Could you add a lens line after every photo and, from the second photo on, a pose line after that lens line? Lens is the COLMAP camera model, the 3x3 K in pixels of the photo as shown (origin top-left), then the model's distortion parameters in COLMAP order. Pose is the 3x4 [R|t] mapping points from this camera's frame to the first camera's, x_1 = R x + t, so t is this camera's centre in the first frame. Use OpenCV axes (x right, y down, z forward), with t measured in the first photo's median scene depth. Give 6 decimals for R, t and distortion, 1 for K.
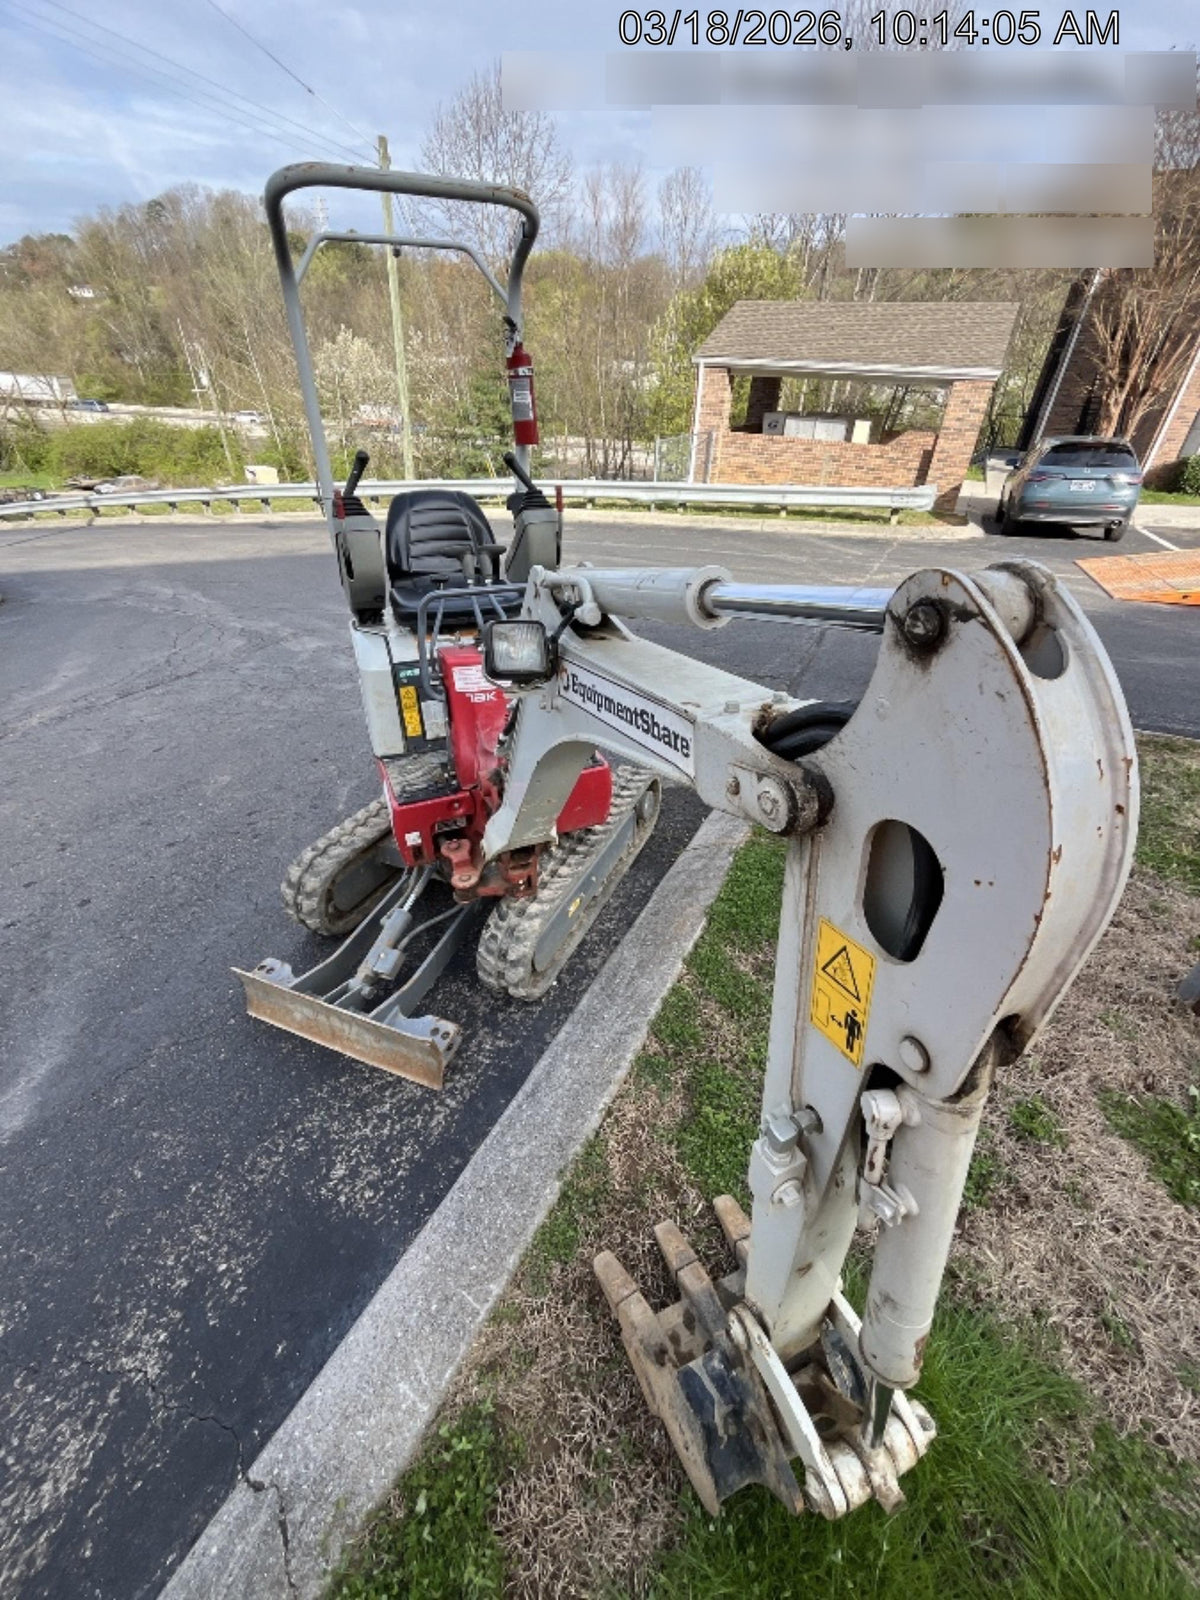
lens RADIAL K [[651.4, 0, 602.3], [0, 651.4, 798.3], [0, 0, 1]] dist [-0.003121, -0.000178]
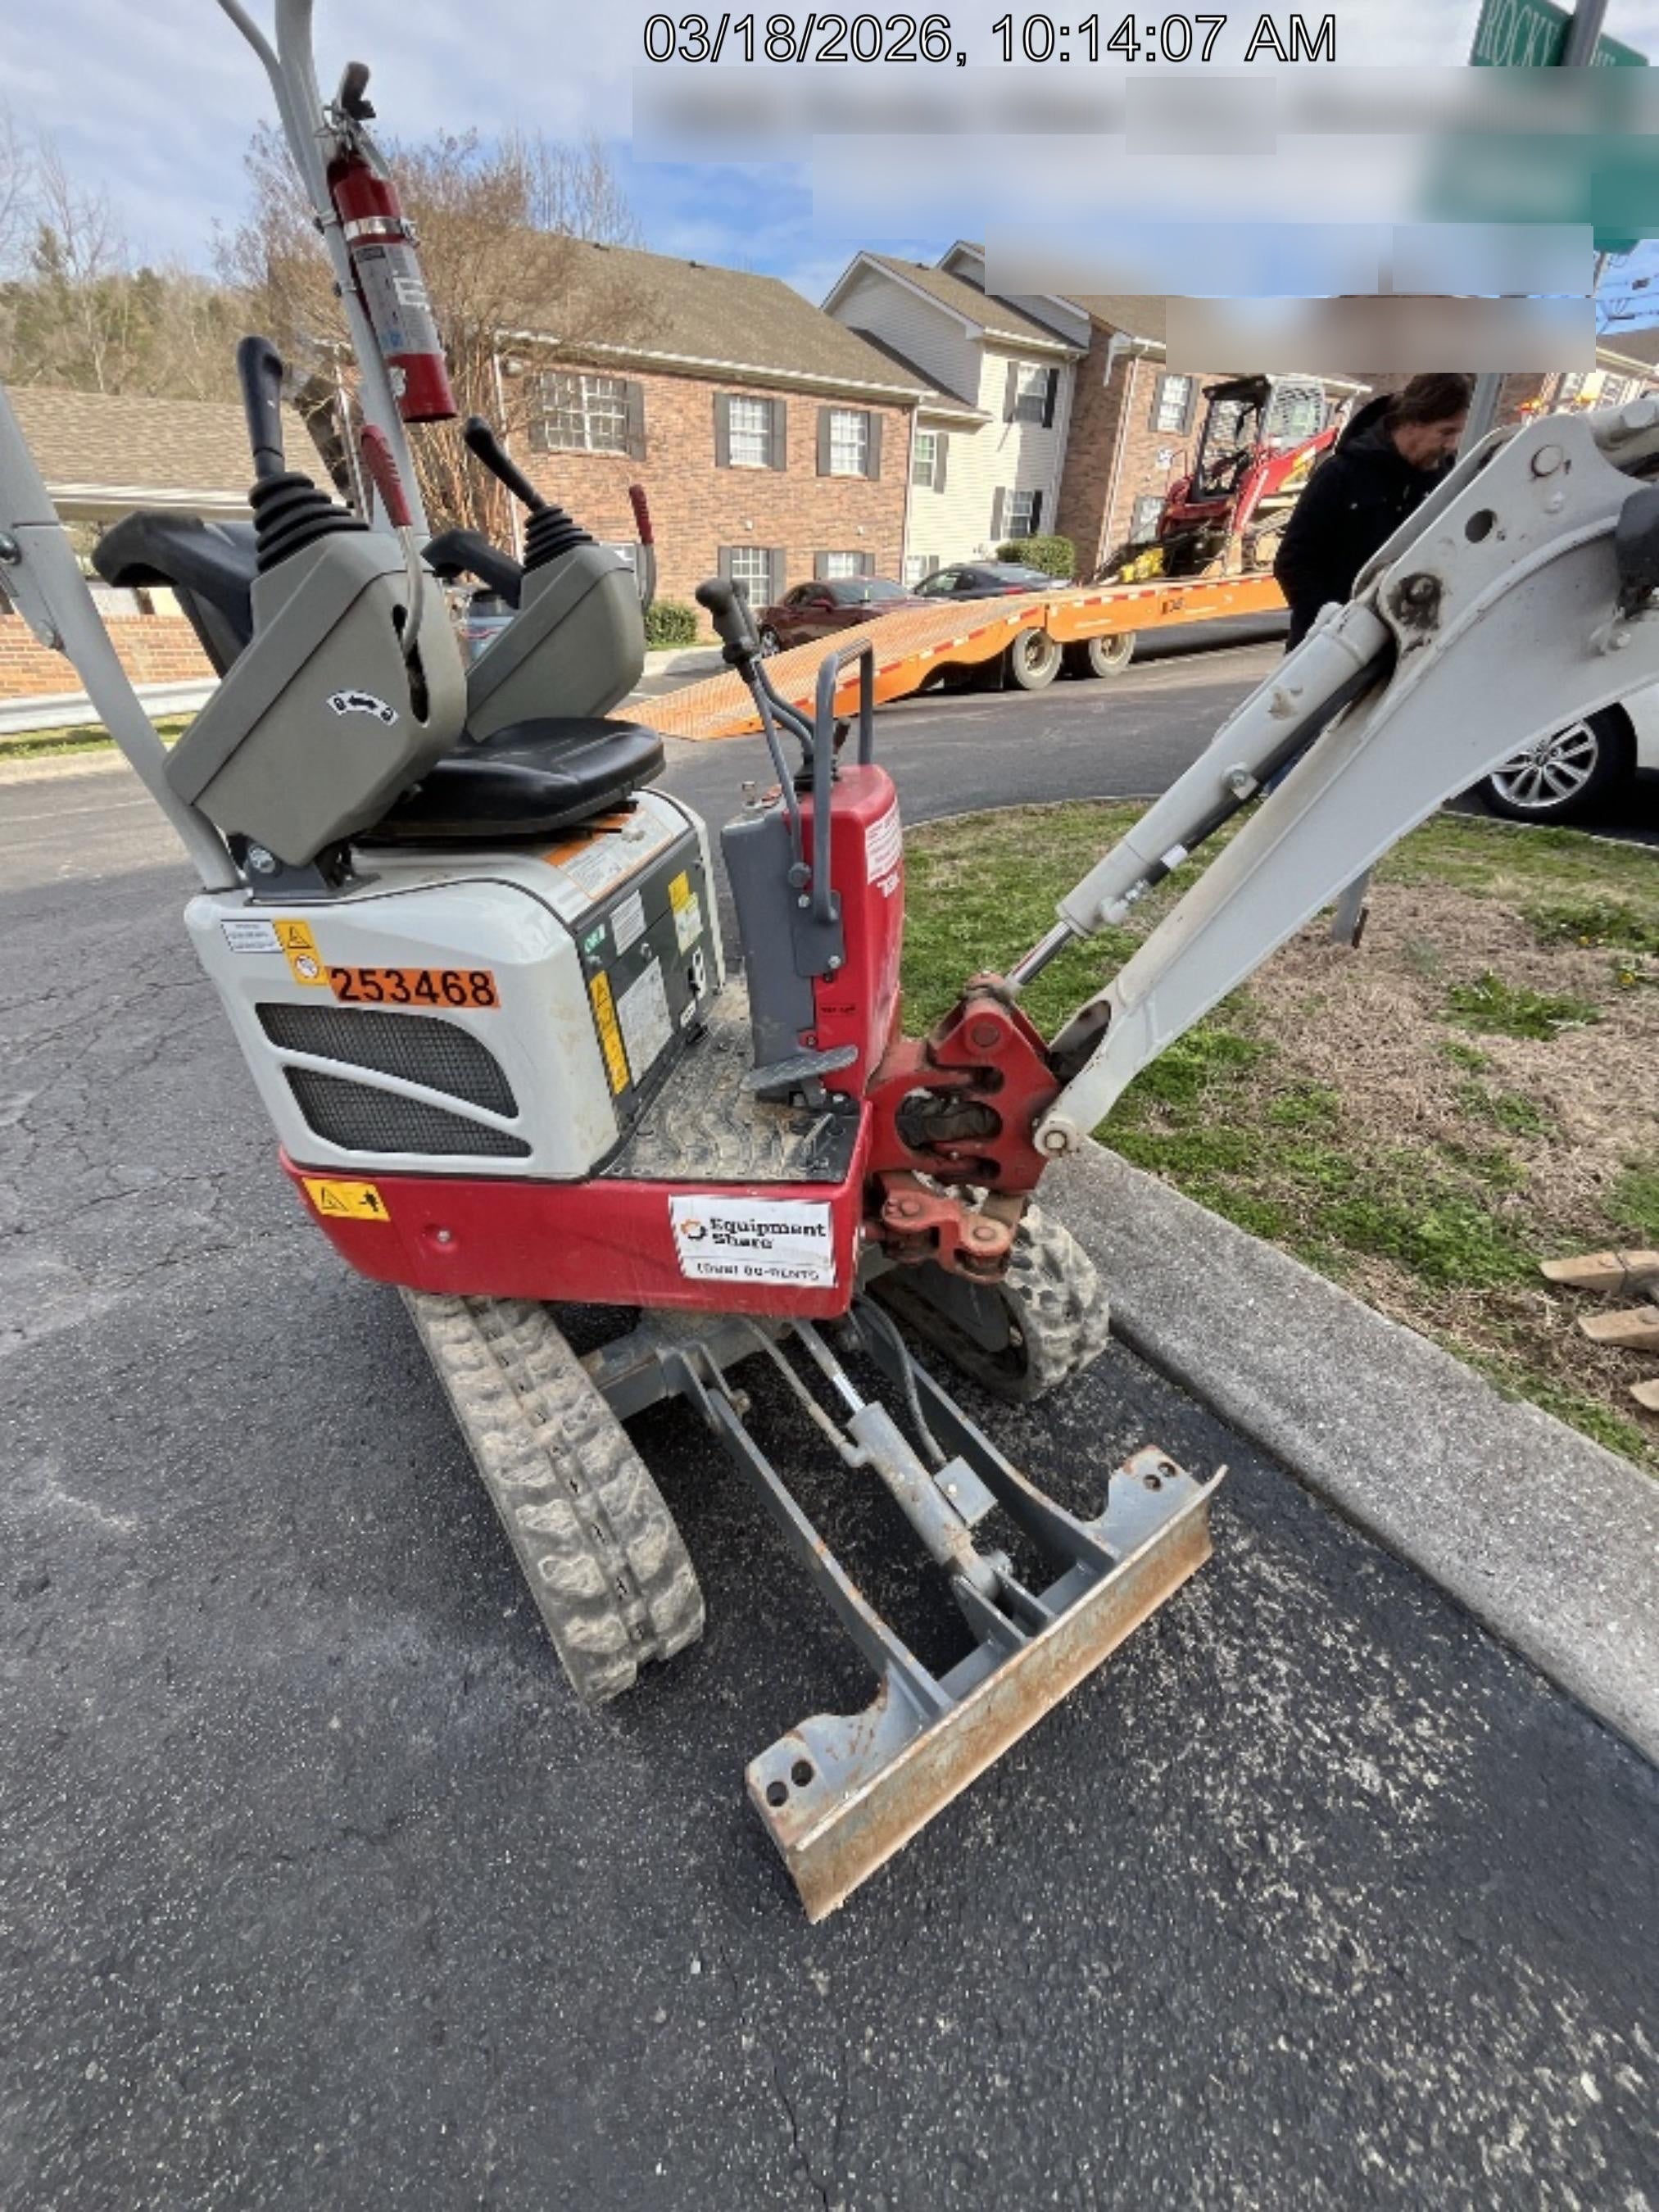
lens RADIAL K [[897.9, 0, 830.5], [0, 897.9, 1107.9], [0, 0, 1]] dist [-0.001973, -0.000446]
pose [[0.529097, -0.464457, 0.710166, -0.699217], [0.470049, 0.857193, 0.210413, -0.158787], [-0.706477, 0.222484, 0.671856, 0.575076]]
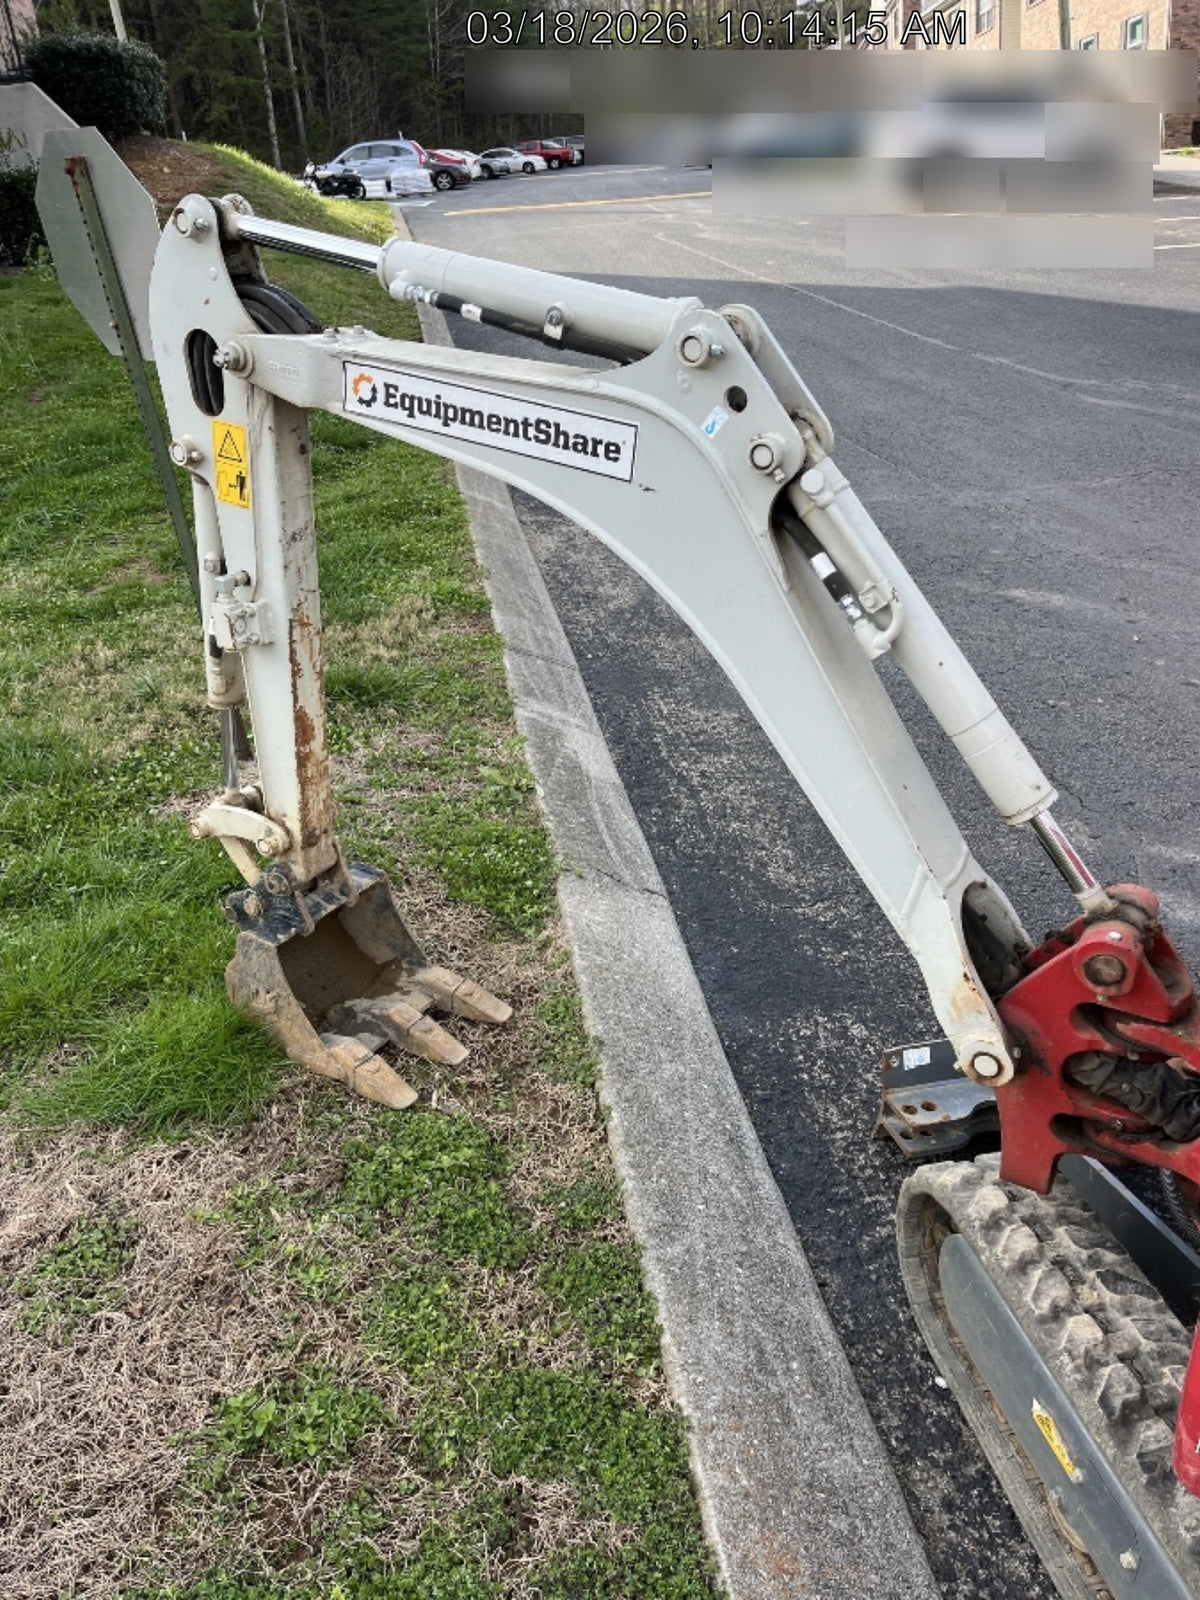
lens RADIAL K [[1208.4, 0, 588.2], [0, 1208.4, 791.4], [0, 0, 1]] dist [0.062034, -0.077977]
pose [[-0.817425, 0.273649, -0.506885, 0.444405], [-0.263827, 0.604382, 0.751743, -0.524893], [0.512066, 0.748224, -0.421841, 0.997726]]
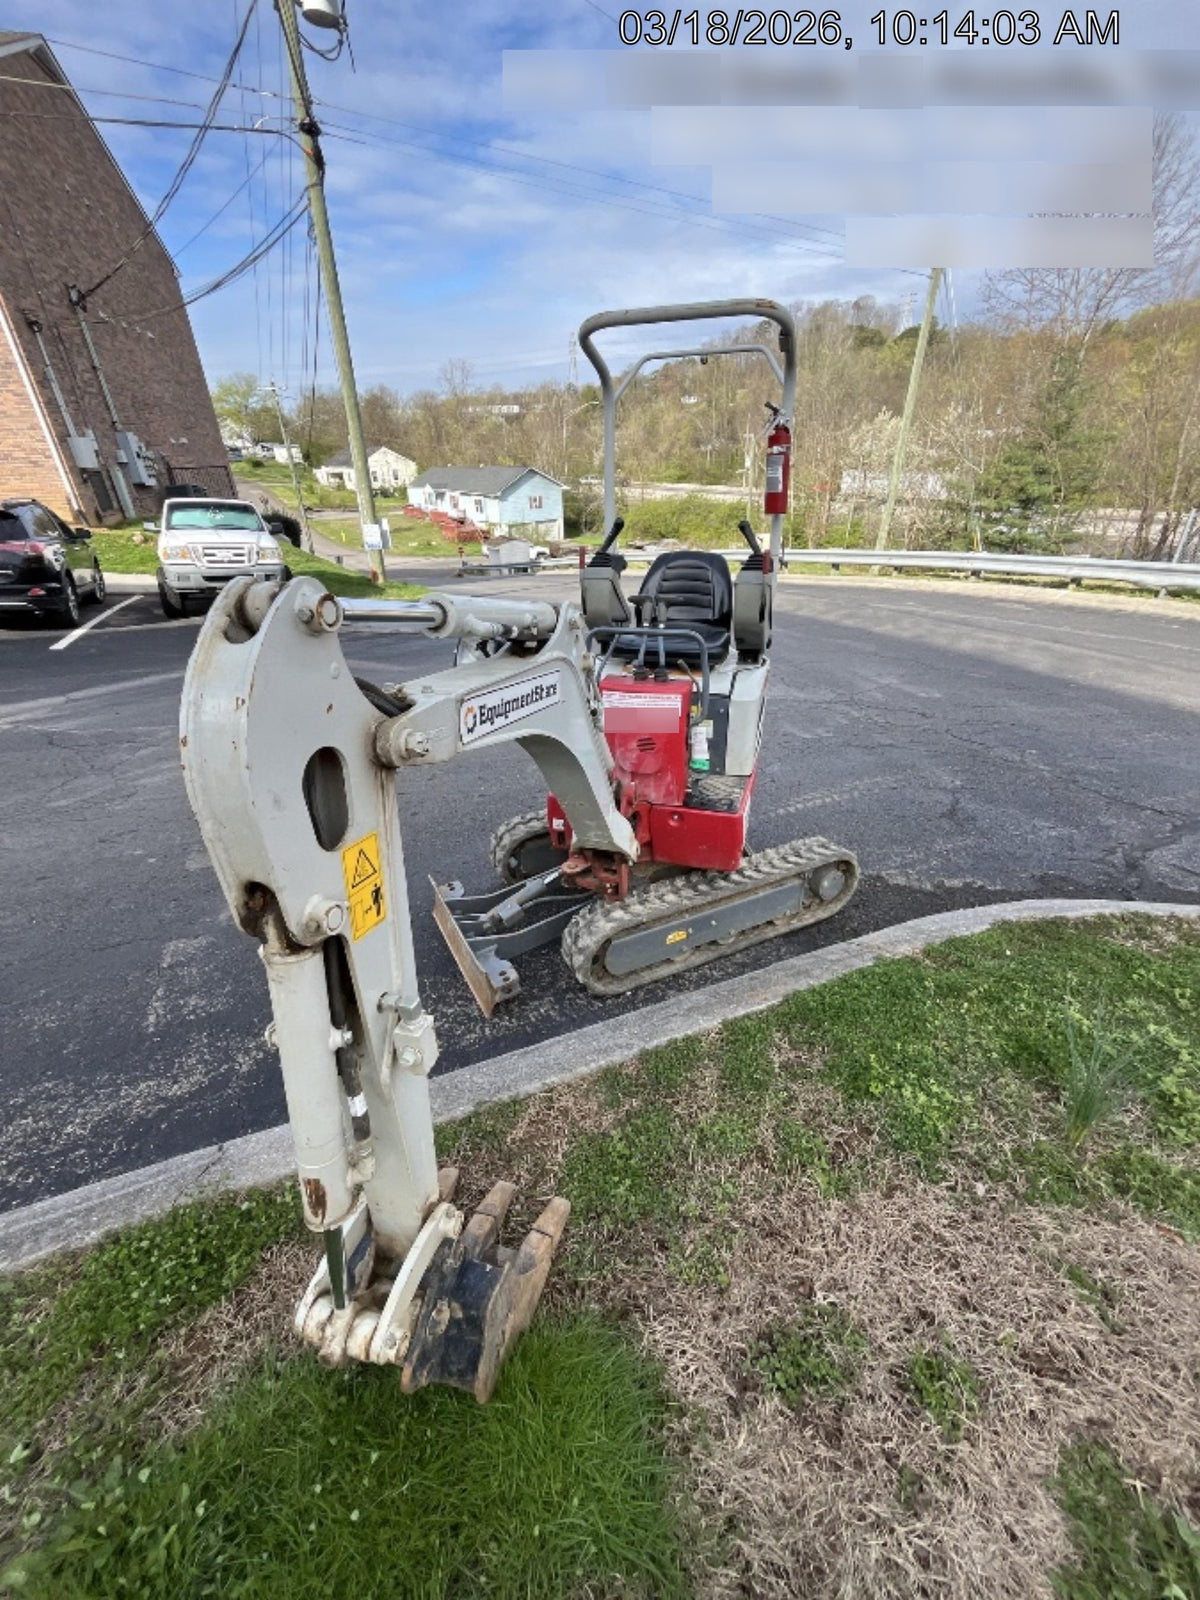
lens RADIAL K [[650.4, 0, 599.2], [0, 650.4, 799.2], [0, 0, 1]] dist [-0.002347, -0.000006]
pose [[0.770608, 0.258748, -0.582420, 0.462716], [-0.308922, 0.950988, 0.013751, -0.022550], [0.557433, 0.169325, 0.812772, 0.050466]]
